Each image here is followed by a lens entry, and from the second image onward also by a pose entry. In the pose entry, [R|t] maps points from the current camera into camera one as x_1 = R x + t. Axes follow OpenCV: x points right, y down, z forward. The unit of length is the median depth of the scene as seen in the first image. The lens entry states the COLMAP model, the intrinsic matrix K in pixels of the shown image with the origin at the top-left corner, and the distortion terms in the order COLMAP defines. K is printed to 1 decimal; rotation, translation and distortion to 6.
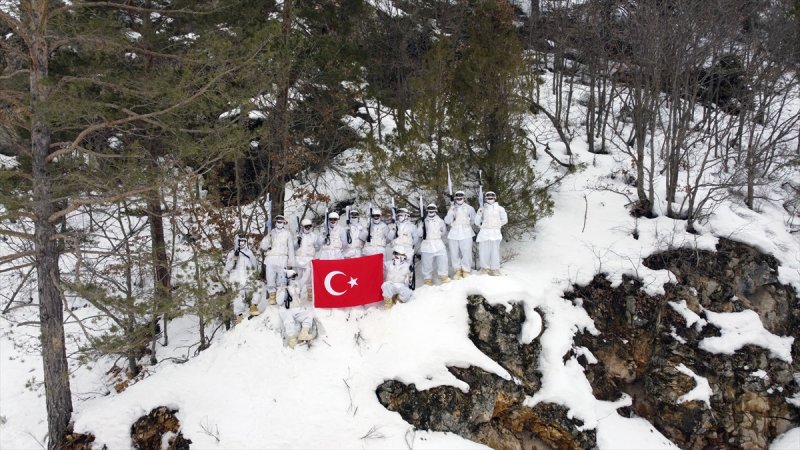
lens RADIAL K [[565.5, 0, 400.0], [0, 565.5, 225.0], [0, 0, 1]] dist [0.000761, -0.003475]
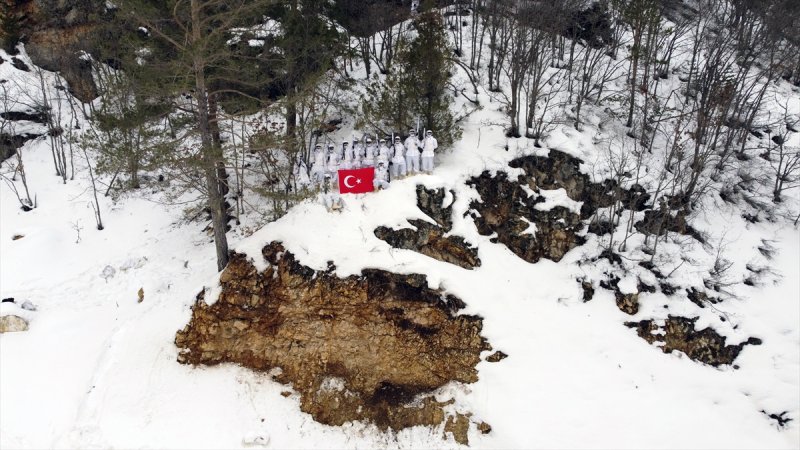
lens RADIAL K [[565.5, 0, 400.0], [0, 565.5, 225.0], [0, 0, 1]] dist [0.000761, -0.003475]
pose [[0.993716, -0.024653, 0.109182, -0.146495], [-0.001554, 0.972311, 0.233688, -0.187845], [-0.111920, -0.232389, 0.966162, -0.875821]]
